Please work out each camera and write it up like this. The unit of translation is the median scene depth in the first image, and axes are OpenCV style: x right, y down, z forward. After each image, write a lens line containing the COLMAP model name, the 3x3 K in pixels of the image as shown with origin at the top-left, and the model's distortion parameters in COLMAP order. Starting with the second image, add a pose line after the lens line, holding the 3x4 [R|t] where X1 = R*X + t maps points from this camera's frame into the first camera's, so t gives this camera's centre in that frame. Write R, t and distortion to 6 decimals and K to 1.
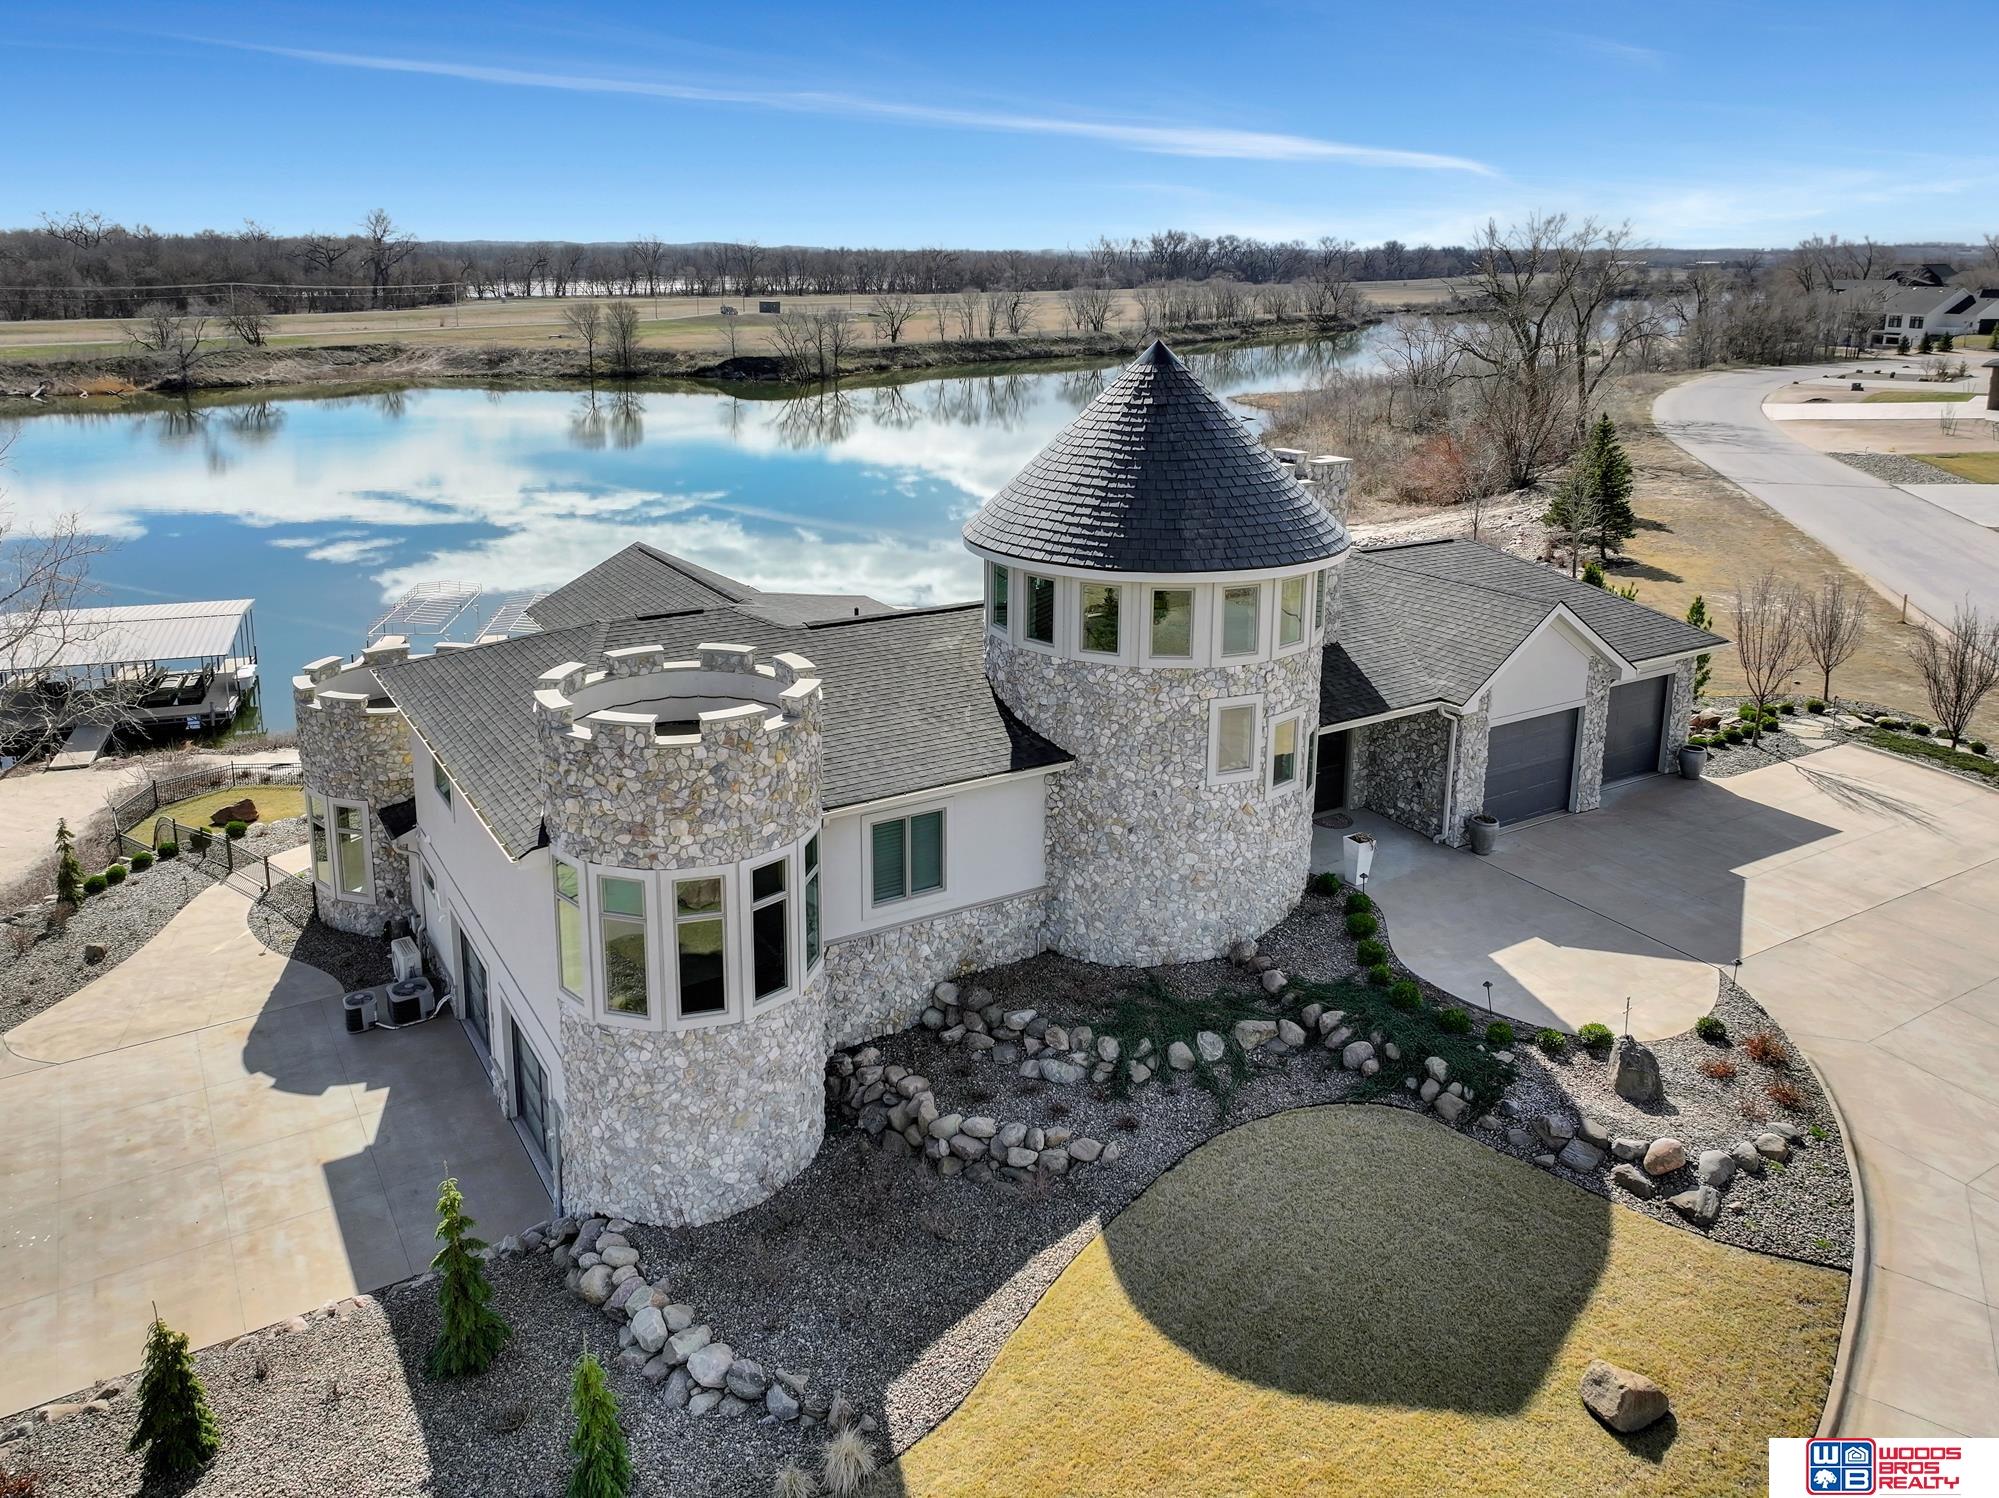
lens RADIAL K [[1448.5, 0, 949.5], [0, 1448.5, 638.3], [0, 0, 1]] dist [0.015128, -0.006909]
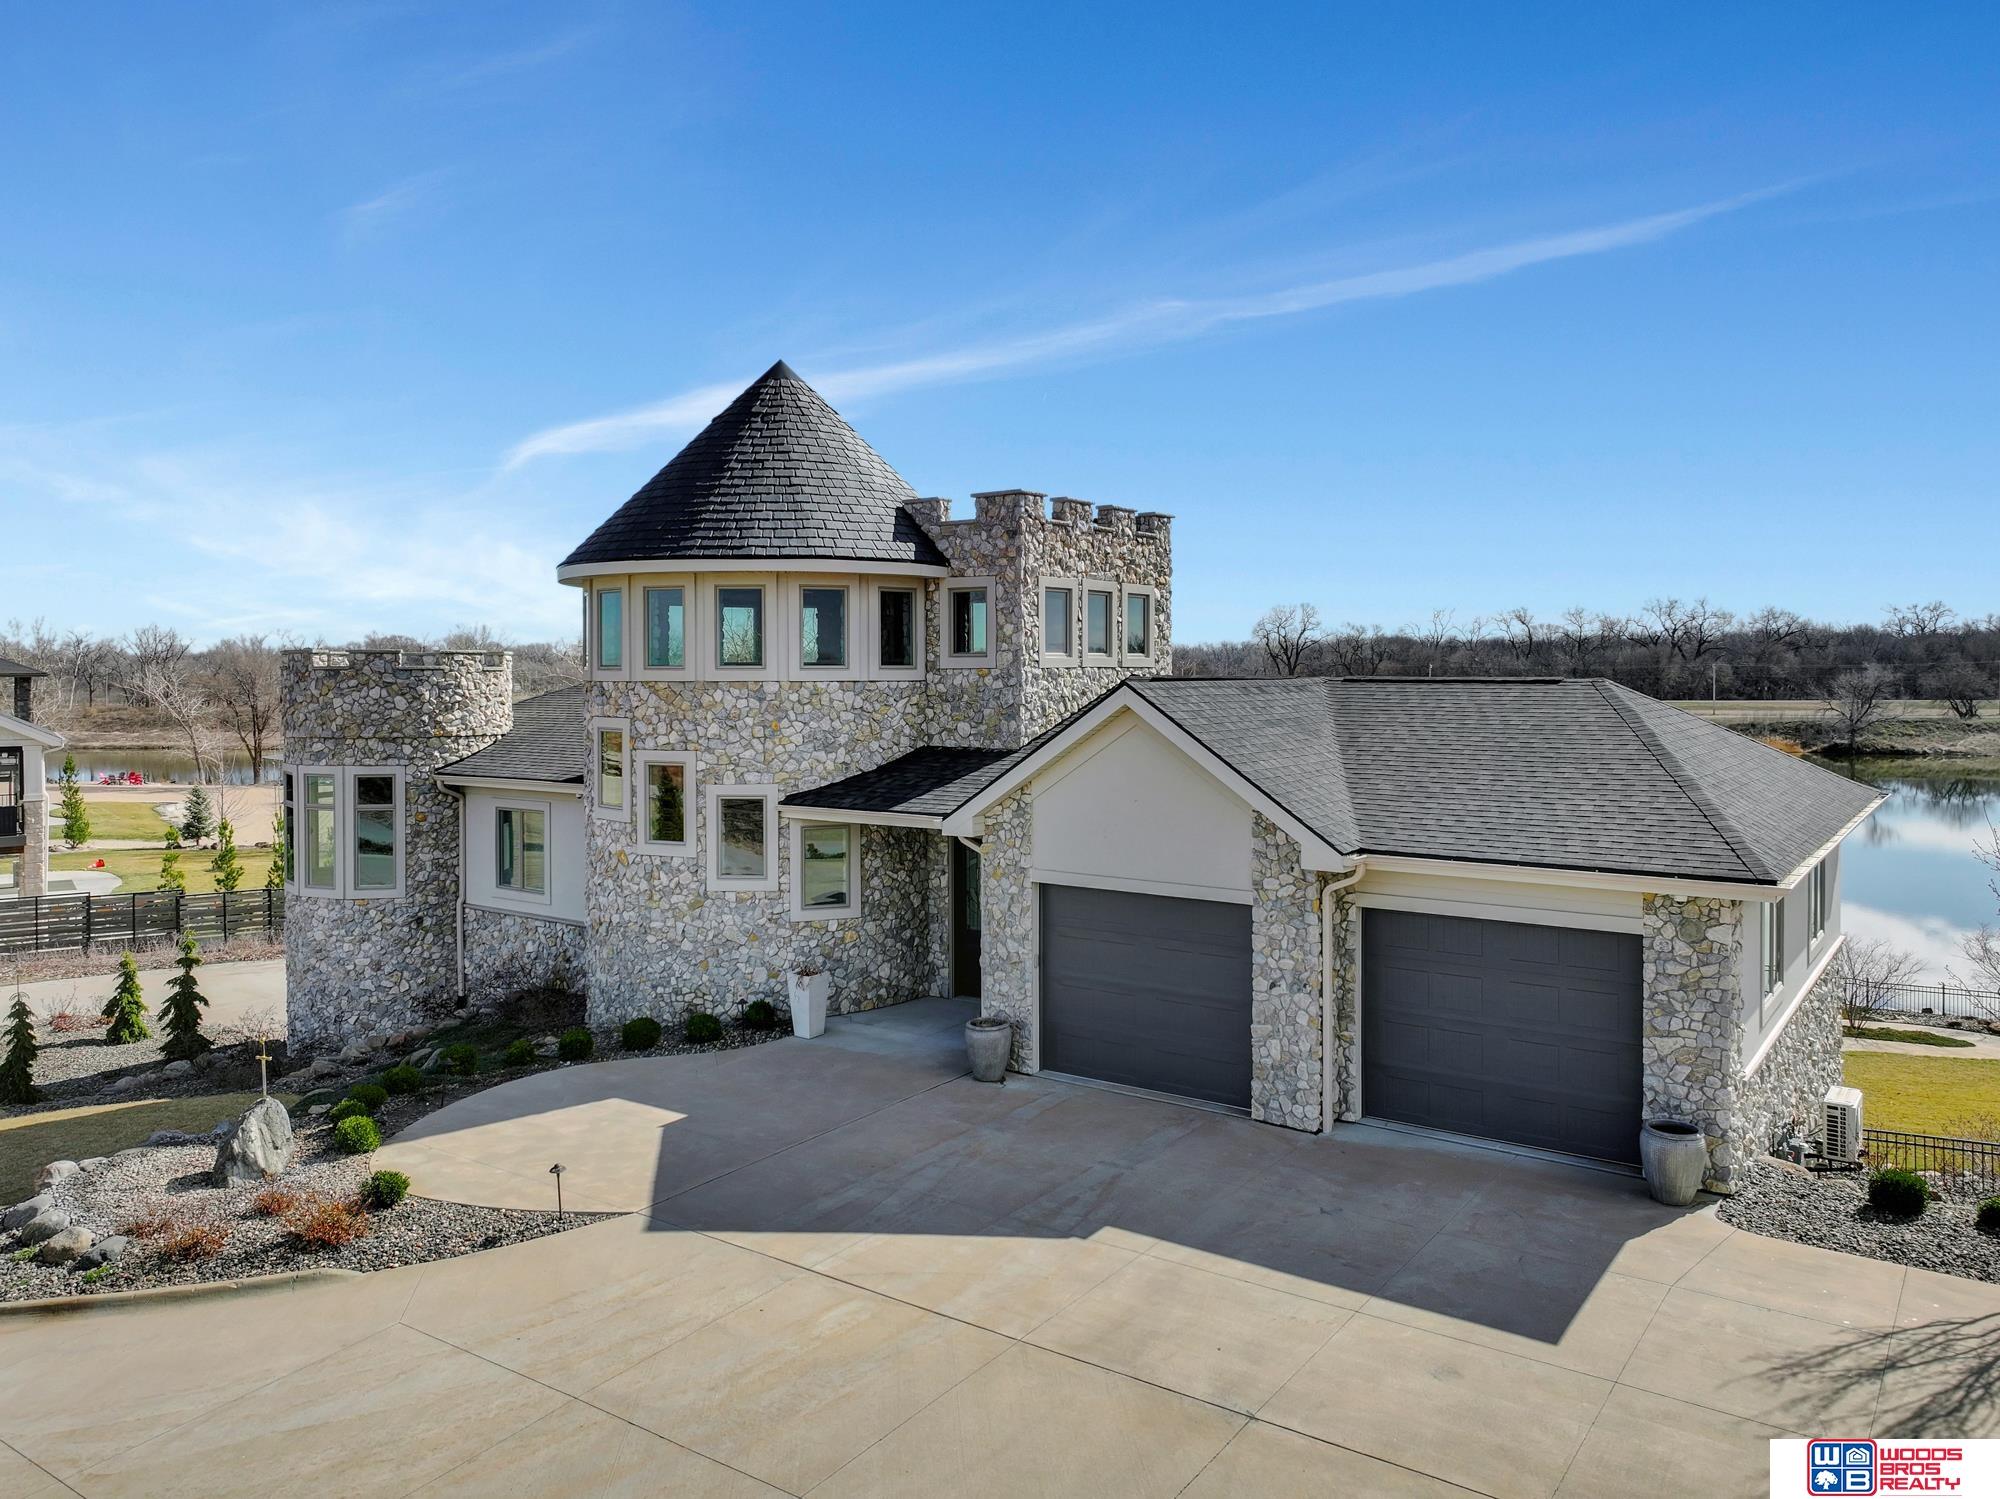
lens RADIAL K [[1449.2, 0, 1013.7], [0, 1449.2, 753.8], [0, 0, 1]] dist [0.015128, -0.006909]
pose [[0.397358, 0.049210, -0.916343, 1.022022], [-0.232374, 0.971412, -0.048598, 0.043766], [0.887755, 0.232245, 0.397433, 0.806167]]
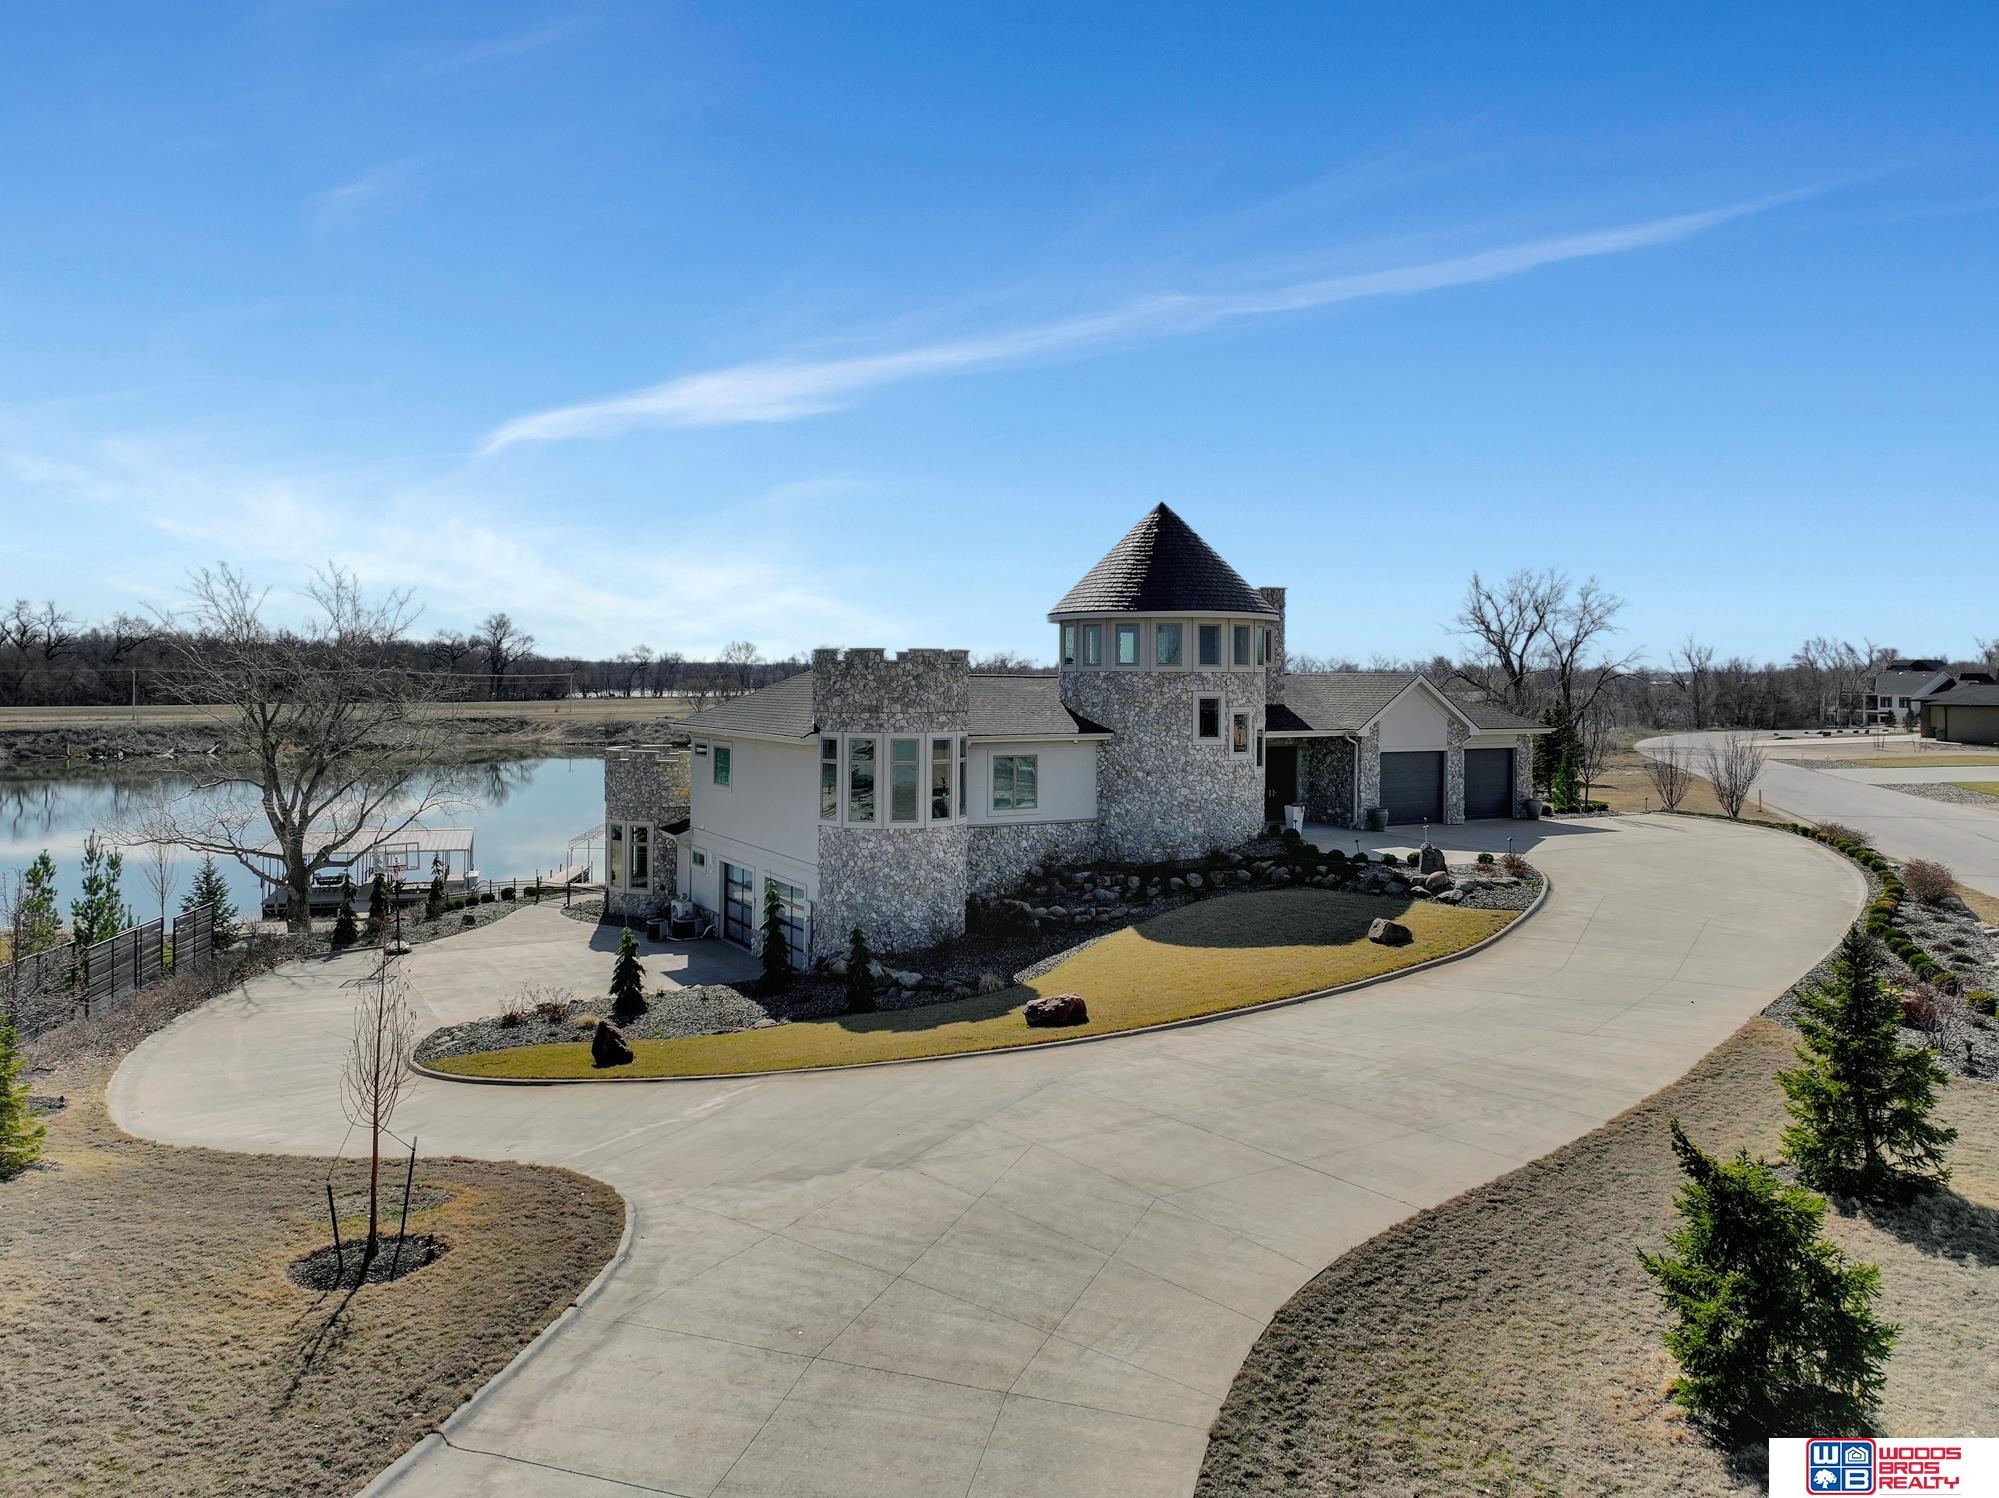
lens RADIAL K [[1448.5, 0, 1000.9], [0, 1448.5, 762.2], [0, 0, 1]] dist [0.015128, -0.006909]
pose [[0.999922, 0.001906, -0.012327, -0.022156], [-0.004353, 0.979438, -0.201698, 0.428785], [0.011689, 0.201736, 0.979370, -0.597218]]
